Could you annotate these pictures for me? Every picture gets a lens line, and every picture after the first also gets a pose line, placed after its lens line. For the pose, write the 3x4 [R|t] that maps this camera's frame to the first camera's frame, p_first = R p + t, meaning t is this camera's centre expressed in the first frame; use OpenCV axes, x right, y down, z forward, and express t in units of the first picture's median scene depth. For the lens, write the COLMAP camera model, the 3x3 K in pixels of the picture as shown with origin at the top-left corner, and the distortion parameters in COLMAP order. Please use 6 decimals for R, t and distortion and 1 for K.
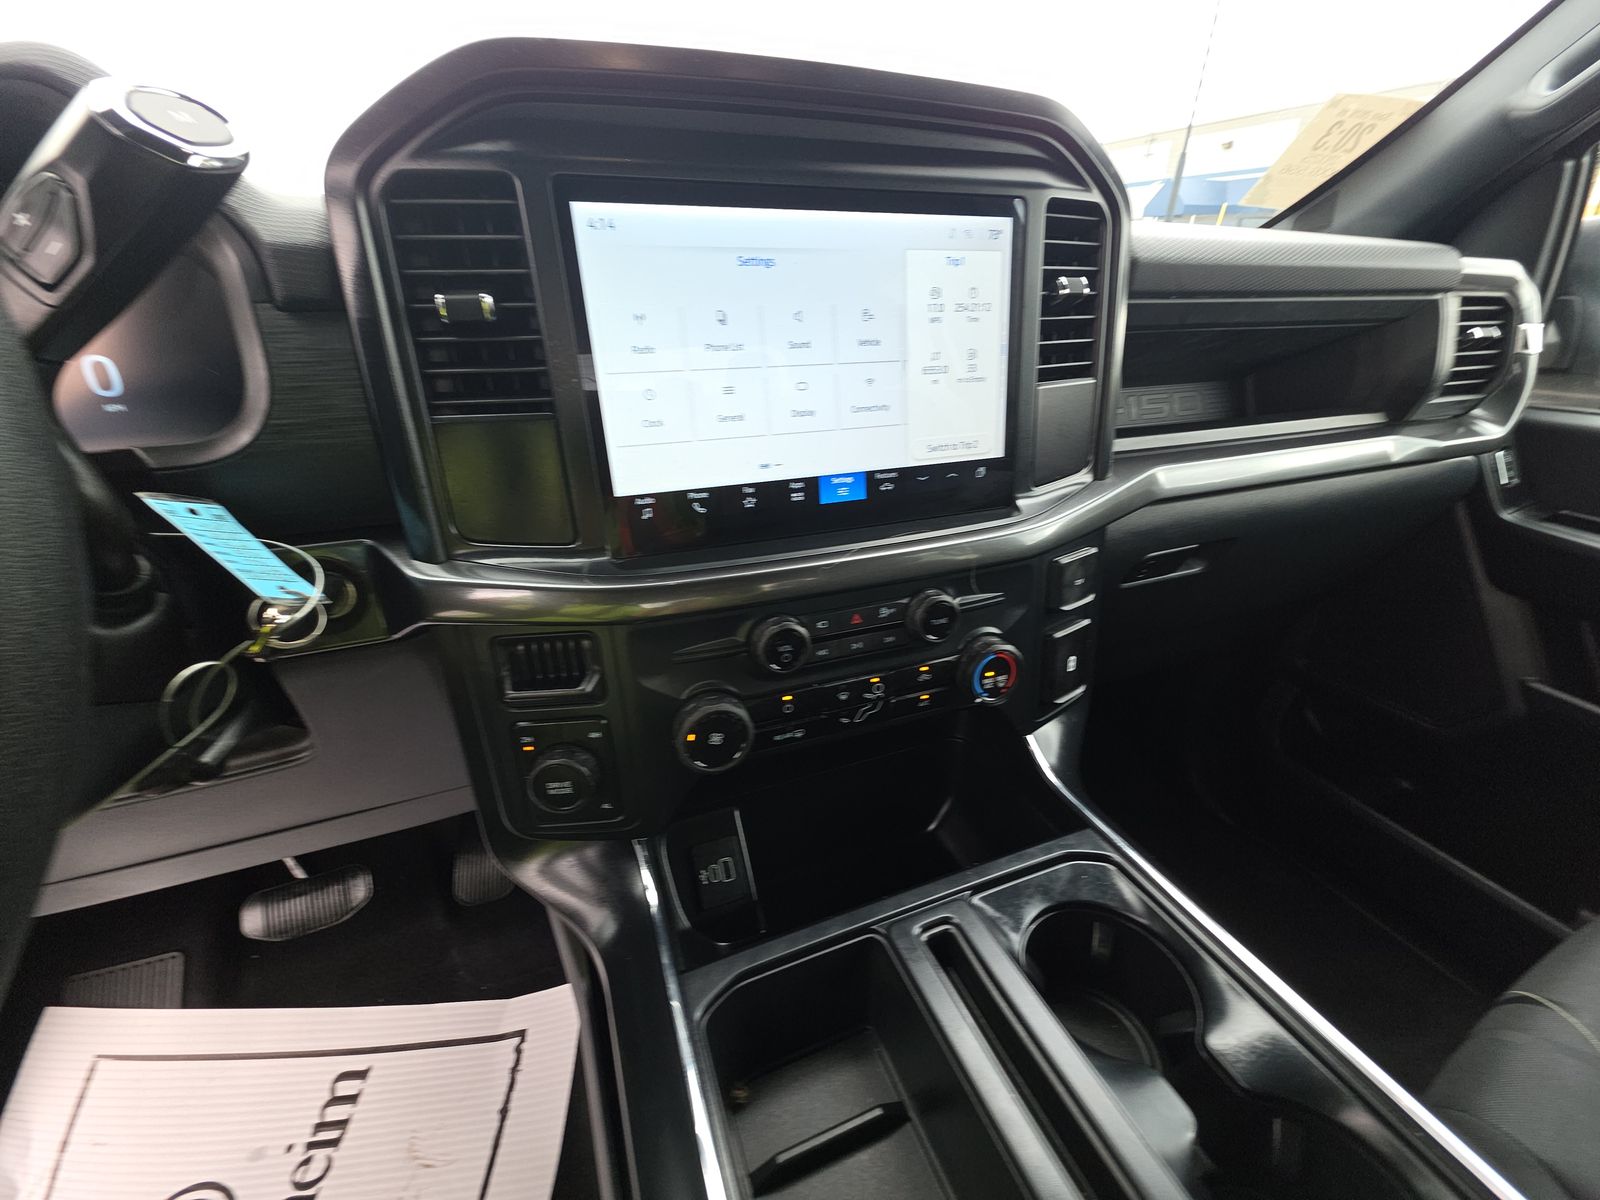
lens RADIAL K [[640.8, 0, 801.9], [0, 640.8, 603.4], [0, 0, 1]] dist [-0.008058, -0.001333]
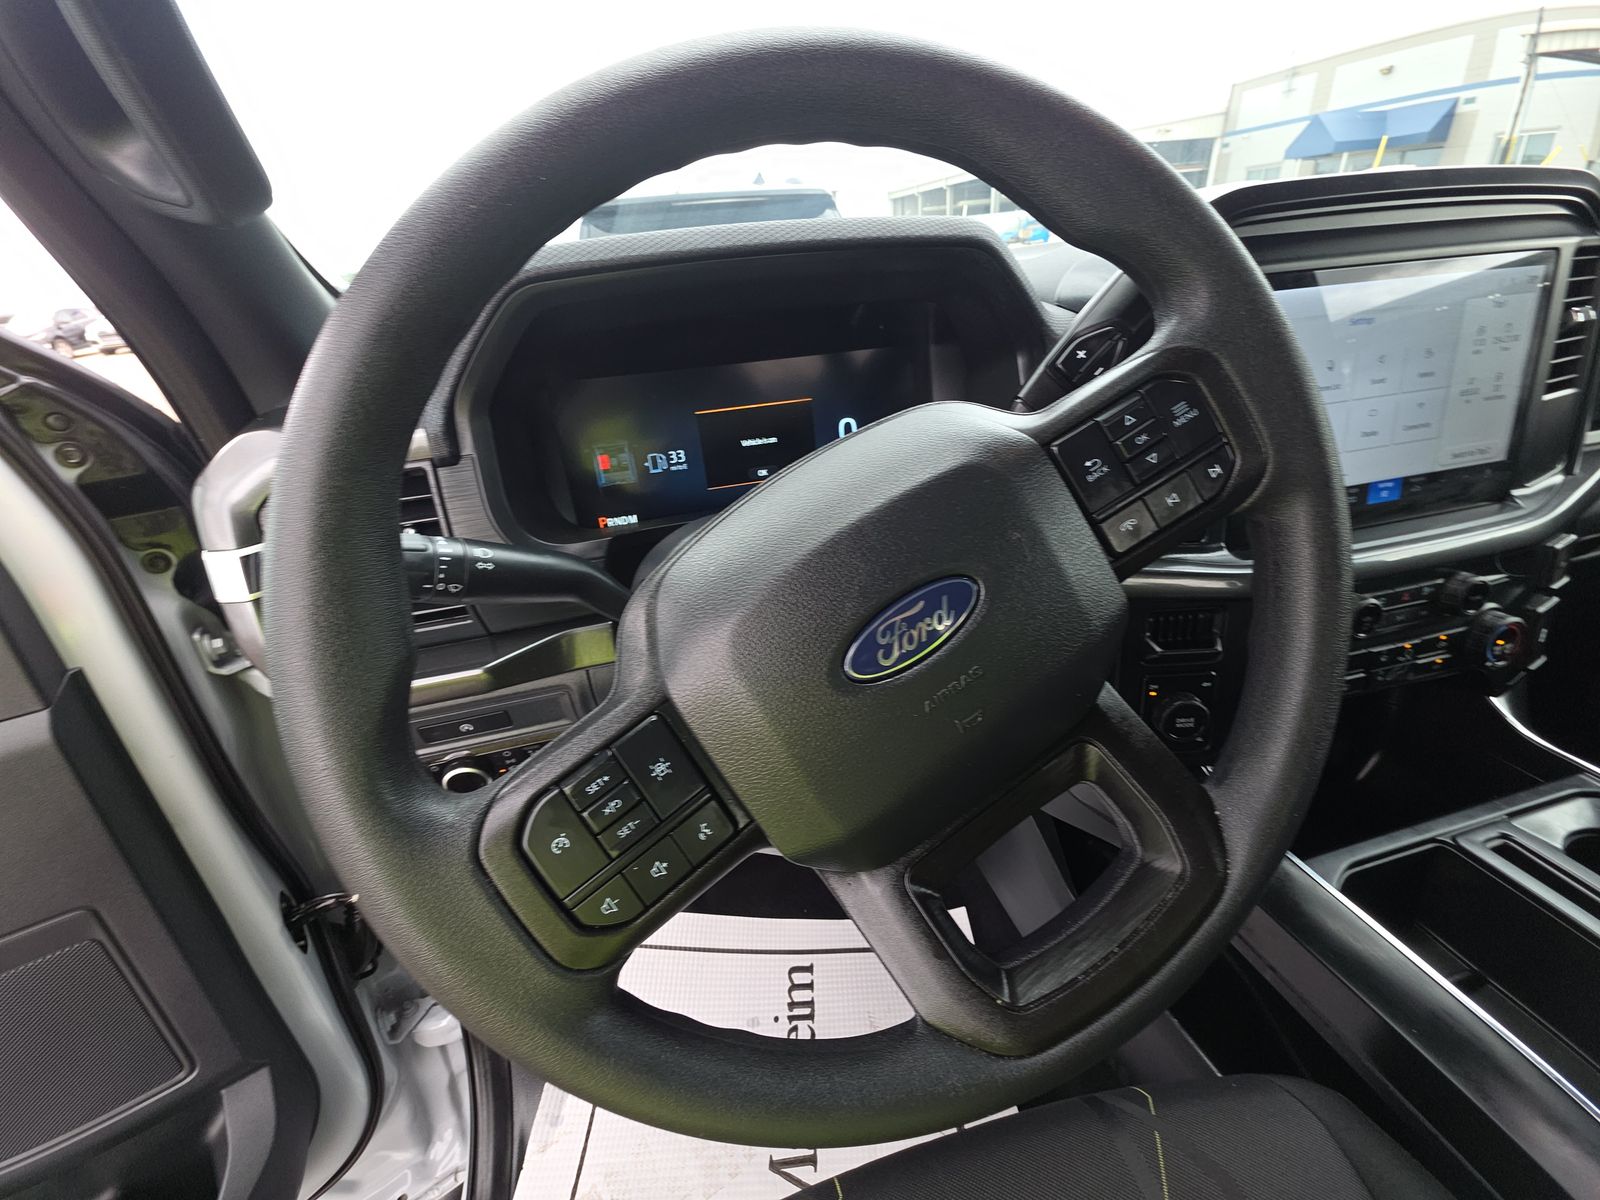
lens RADIAL K [[640.8, 0, 802.4], [0, 640.8, 603.2], [0, 0, 1]] dist [-0.008058, -0.001333]
pose [[0.988246, -0.007504, -0.152691, -0.519844], [0.009847, 0.999845, 0.014591, 0.003731], [0.152557, -0.015923, 0.988166, -0.238542]]
